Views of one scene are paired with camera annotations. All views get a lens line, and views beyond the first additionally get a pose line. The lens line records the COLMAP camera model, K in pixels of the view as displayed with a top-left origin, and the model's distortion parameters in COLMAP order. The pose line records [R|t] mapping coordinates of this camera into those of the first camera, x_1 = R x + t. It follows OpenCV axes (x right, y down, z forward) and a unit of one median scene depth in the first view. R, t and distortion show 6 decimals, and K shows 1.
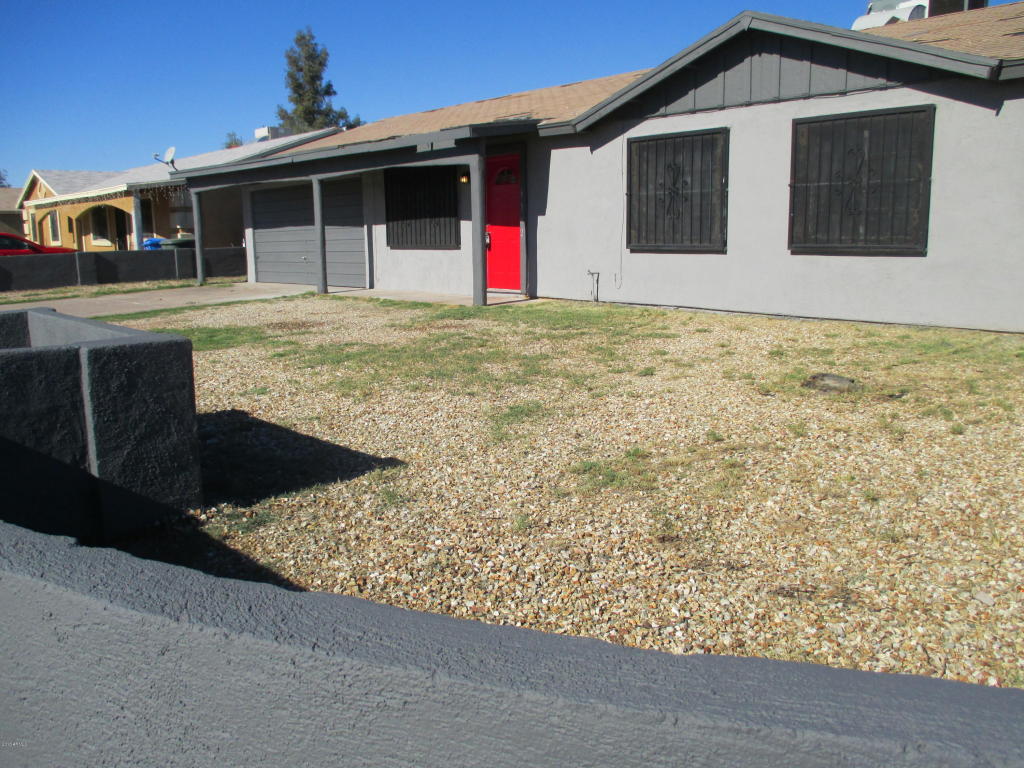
lens RADIAL K [[827.6, 0, 512.0], [0, 827.6, 384.0], [0, 0, 1]] dist [-0.036518, -0.005997]
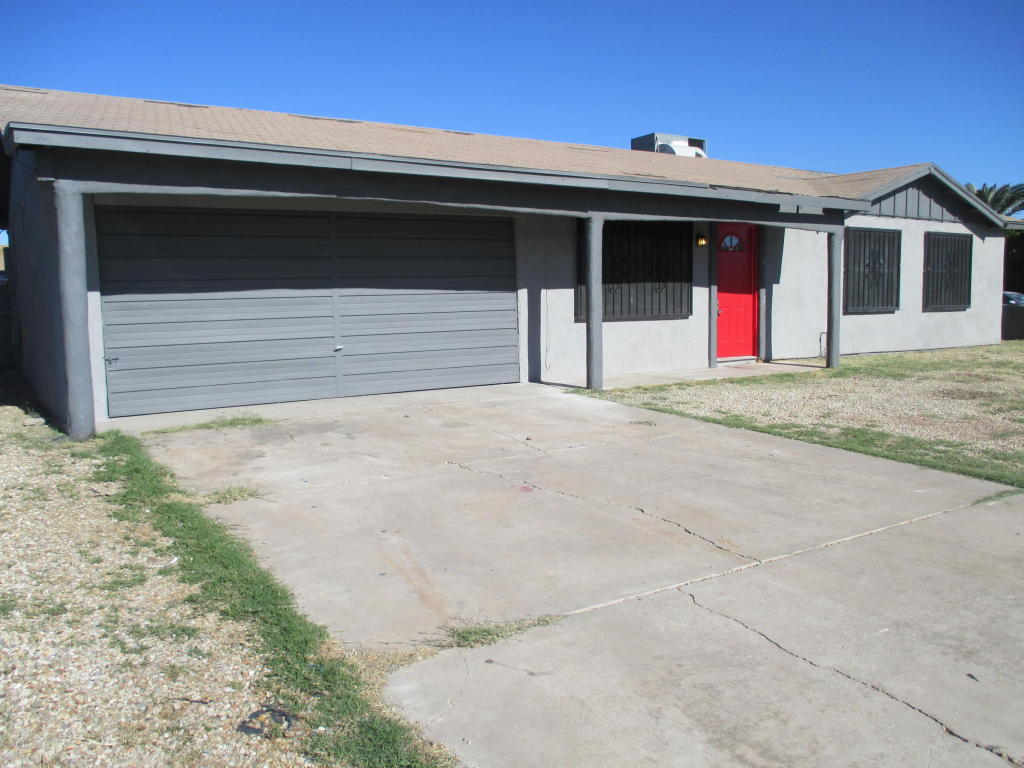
lens RADIAL K [[850.9, 0, 512.0], [0, 850.9, 384.0], [0, 0, 1]] dist [-0.032045, -0.001741]
pose [[0.160247, -0.088274, 0.983122, -1.265502], [0.189919, 0.980141, 0.057050, -0.233130], [-0.968634, 0.177571, 0.173829, 1.326057]]
